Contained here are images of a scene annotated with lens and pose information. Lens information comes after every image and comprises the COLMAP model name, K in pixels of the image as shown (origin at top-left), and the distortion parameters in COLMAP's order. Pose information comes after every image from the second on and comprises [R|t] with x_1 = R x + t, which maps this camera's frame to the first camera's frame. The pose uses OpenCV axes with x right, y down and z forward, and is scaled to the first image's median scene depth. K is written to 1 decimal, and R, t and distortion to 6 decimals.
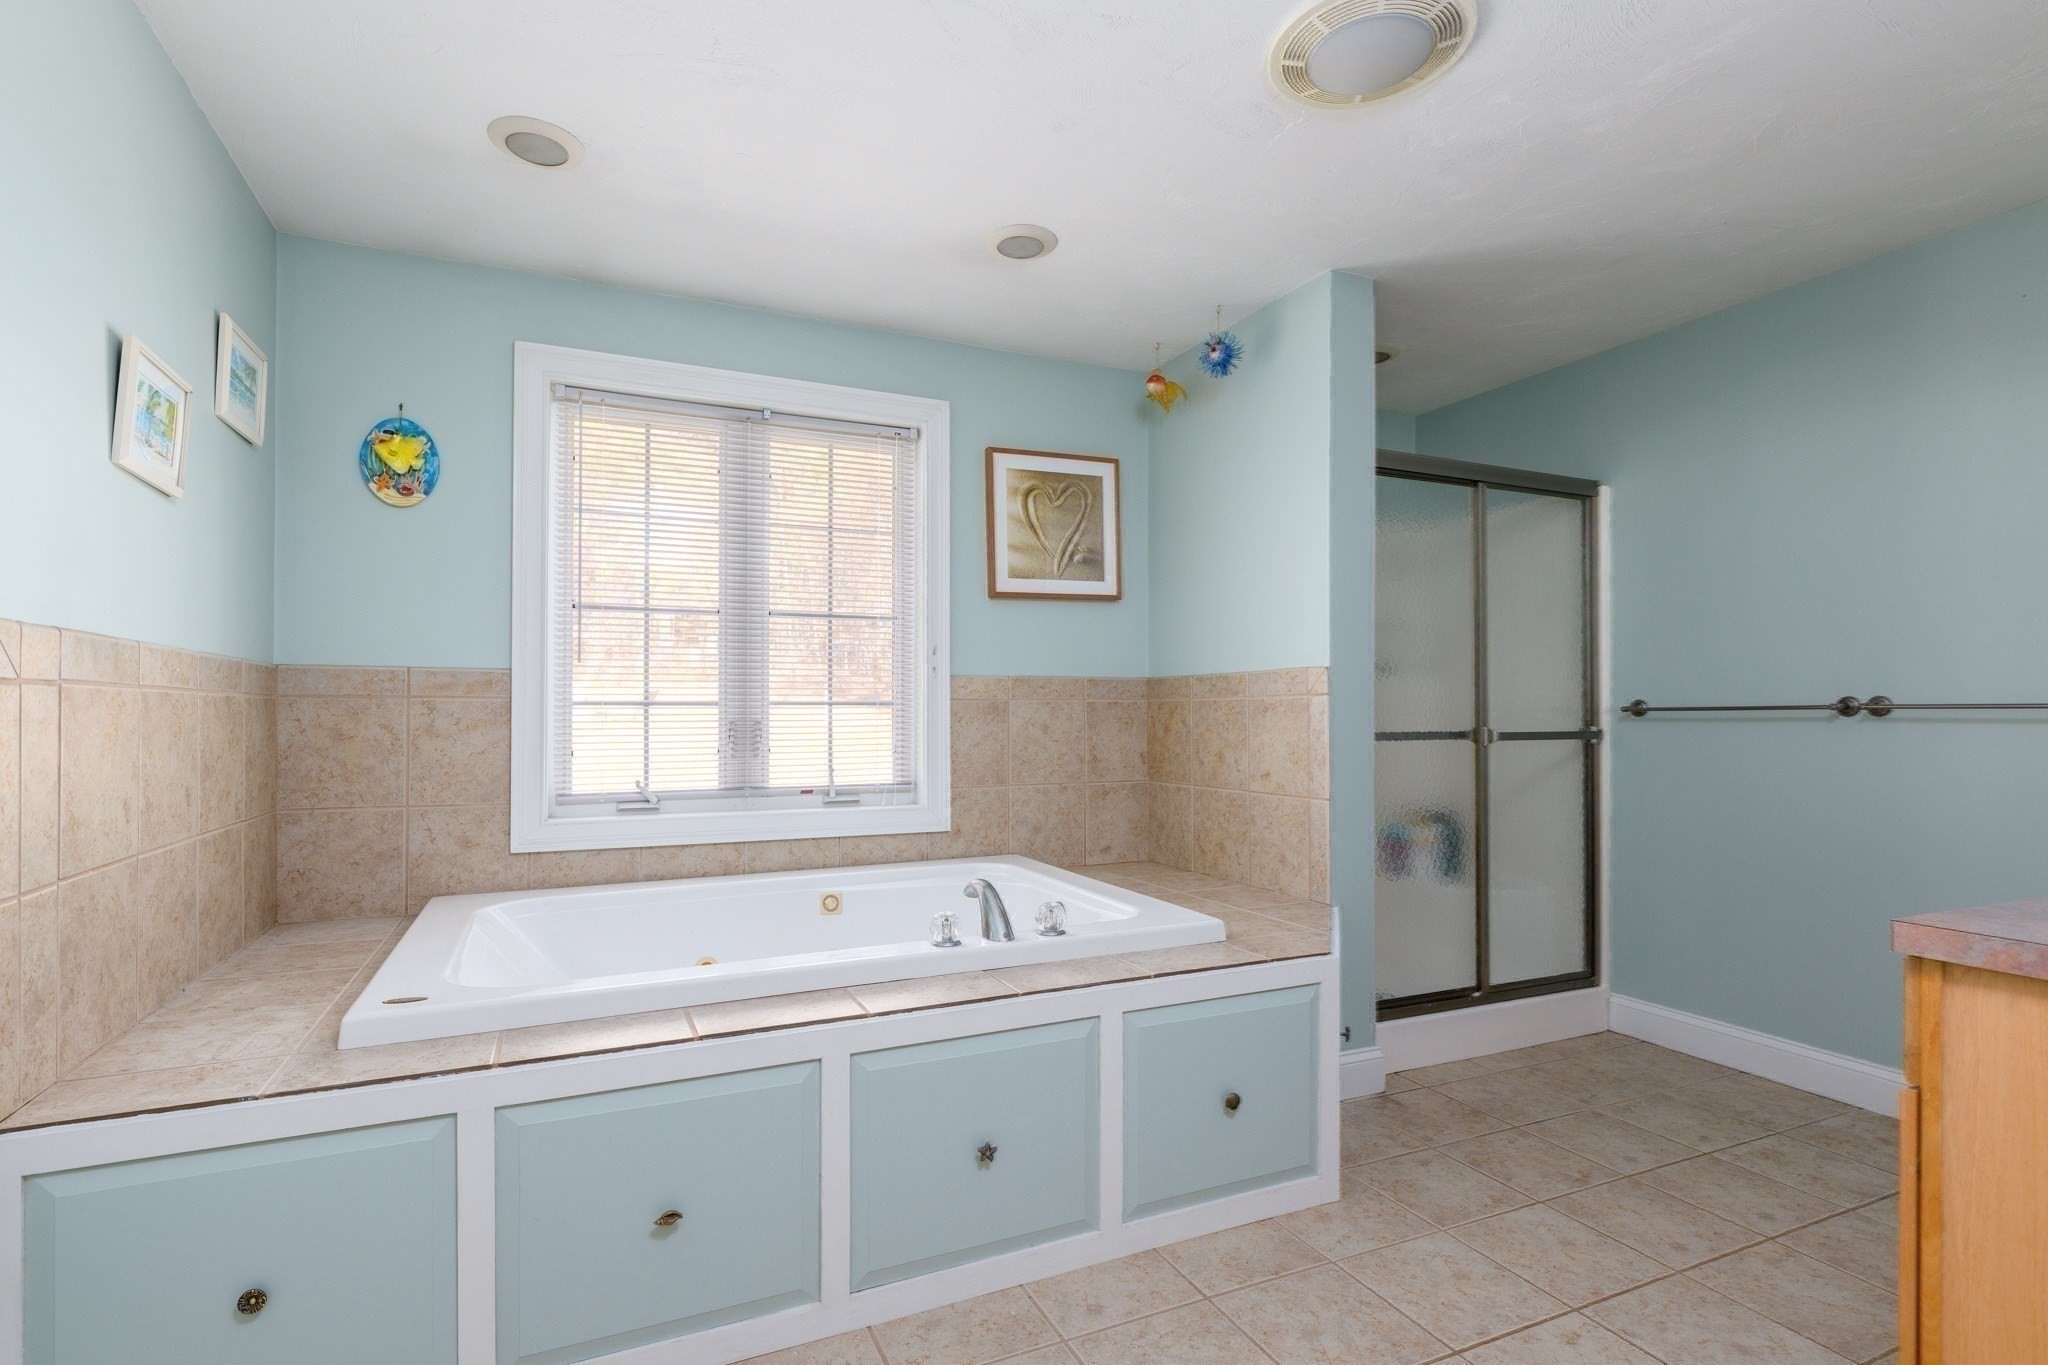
lens RADIAL K [[963.0, 0, 1016.0], [0, 963.0, 697.2], [0, 0, 1]] dist [-0.001243, -0.001350]
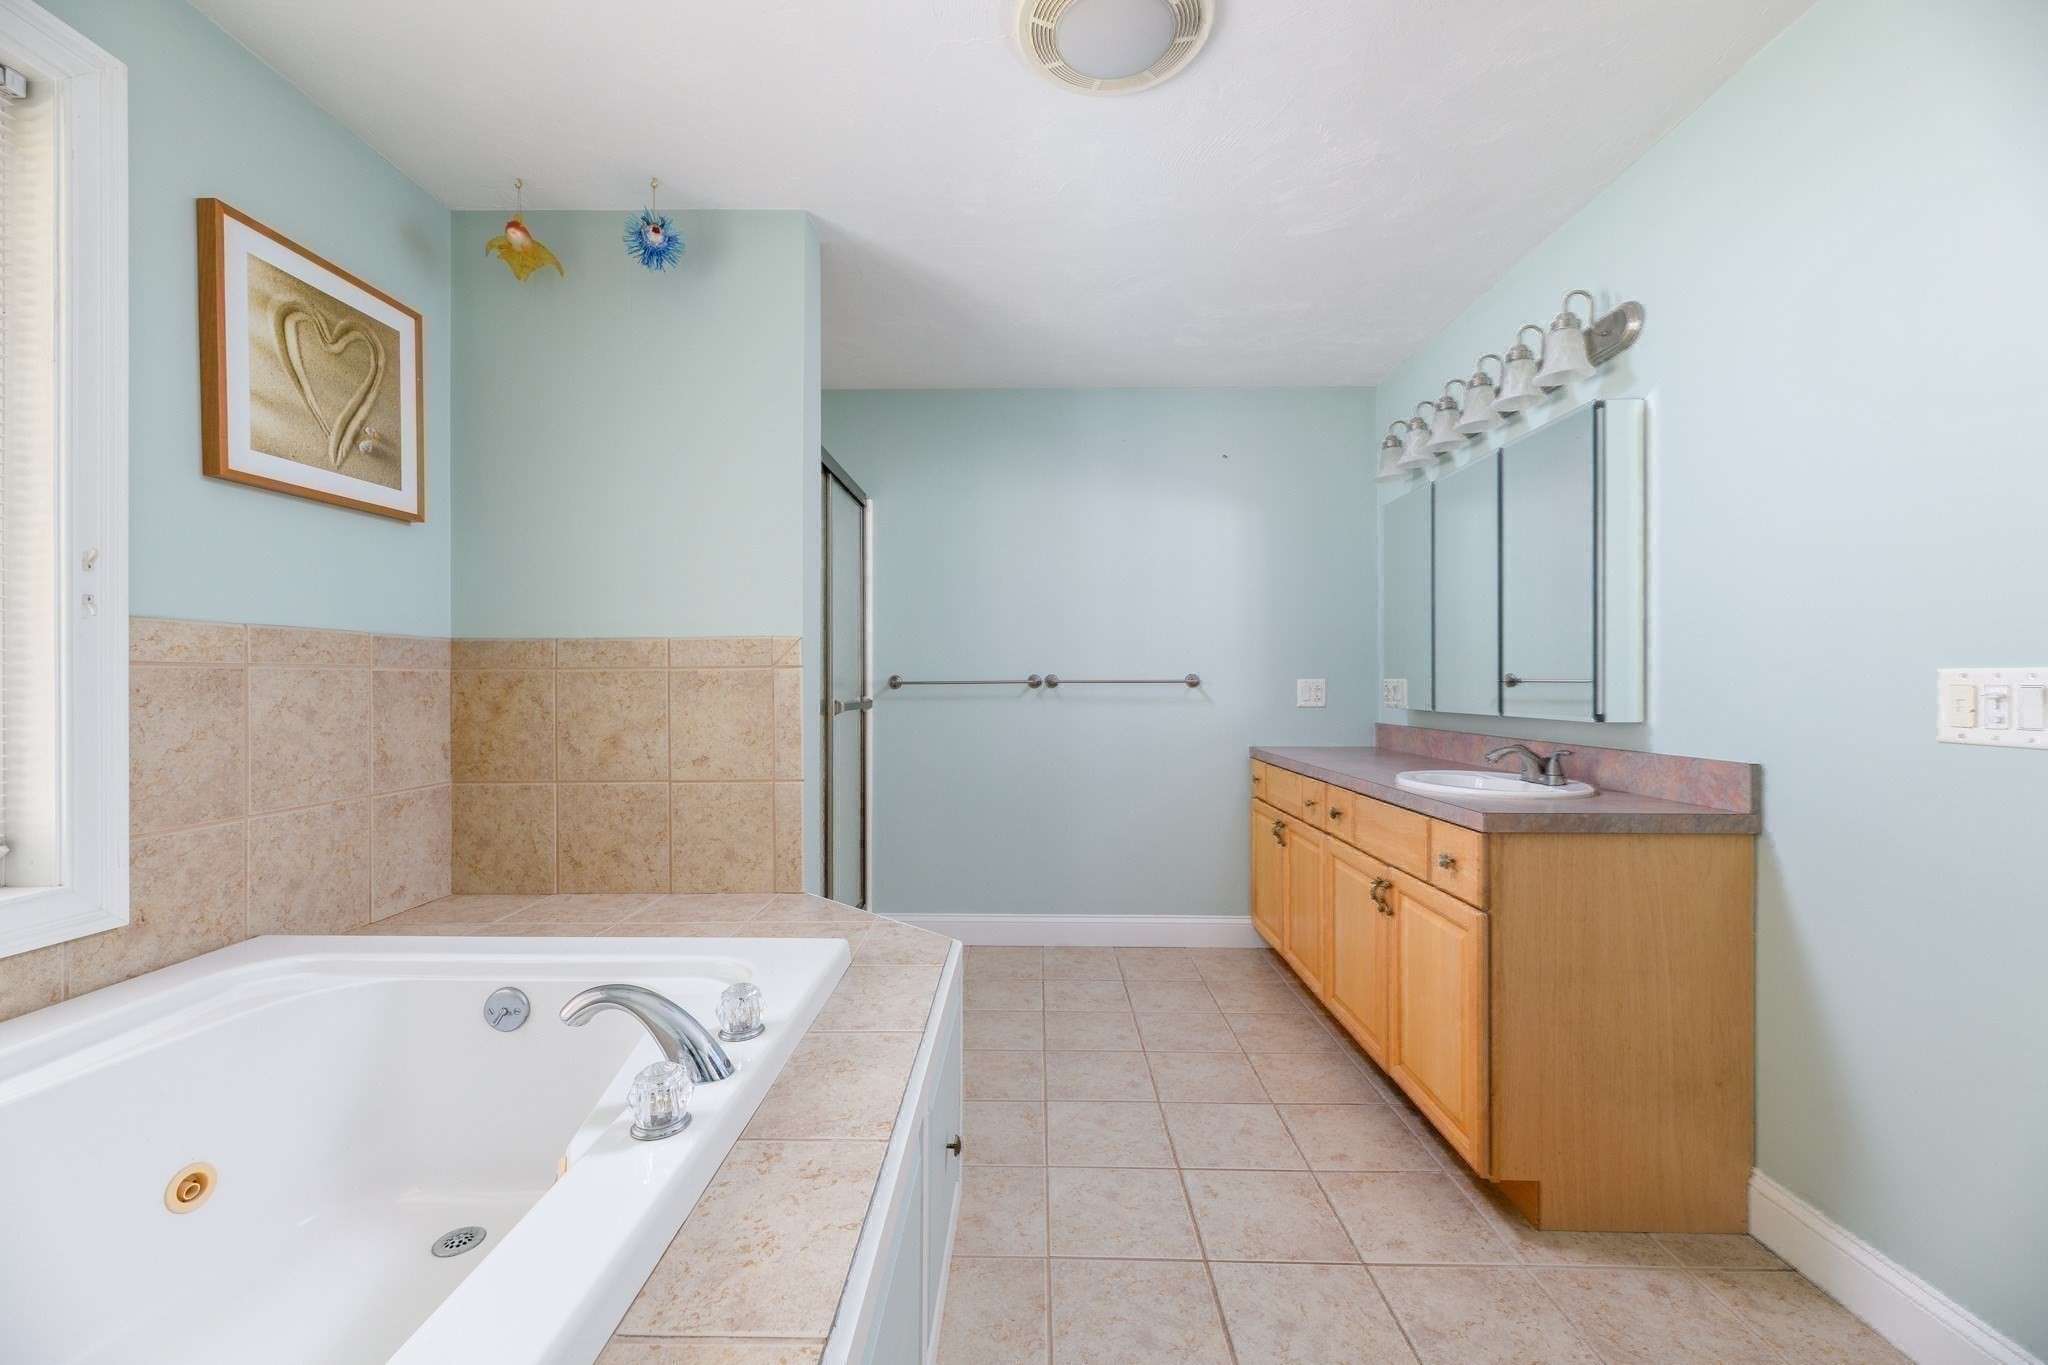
lens RADIAL K [[817.0, 0, 1018.2], [0, 817.0, 680.8], [0, 0, 1]] dist [0.000470, -0.000851]
pose [[0.437915, 0.002721, 0.899012, -0.240261], [-0.012906, 0.999911, 0.003260, 0.004183], [-0.898924, -0.013030, 0.437911, 0.384417]]
